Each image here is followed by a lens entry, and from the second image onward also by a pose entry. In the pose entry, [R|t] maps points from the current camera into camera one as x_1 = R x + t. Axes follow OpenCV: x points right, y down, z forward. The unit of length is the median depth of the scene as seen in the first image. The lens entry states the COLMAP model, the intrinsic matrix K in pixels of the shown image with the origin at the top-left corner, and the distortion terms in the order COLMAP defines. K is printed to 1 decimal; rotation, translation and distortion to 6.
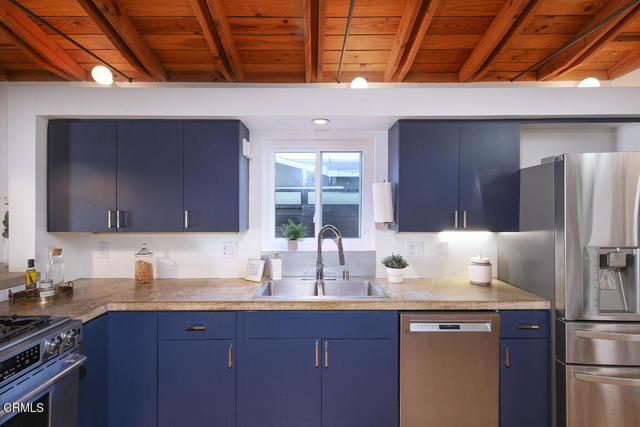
lens RADIAL K [[329.7, 0, 320.7], [0, 329.7, 207.9], [0, 0, 1]] dist [0.023173, 0.000846]
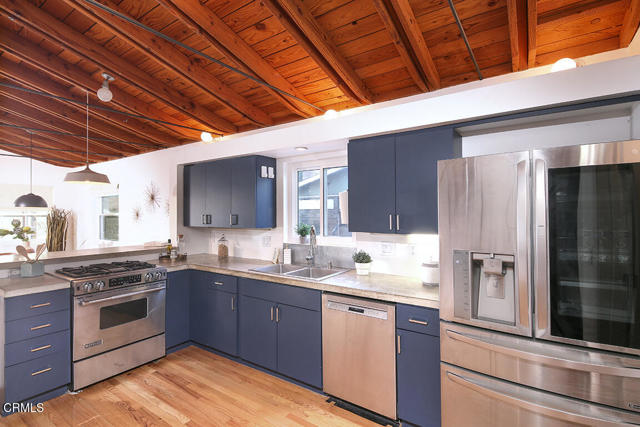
lens RADIAL K [[311.6, 0, 320.1], [0, 311.6, 216.7], [0, 0, 1]] dist [0.010419, -0.004525]
pose [[0.818618, 0.003678, -0.574327, 0.758642], [0.004294, 0.999912, 0.012523, 0.000770], [0.574323, -0.012718, 0.818530, -0.006793]]
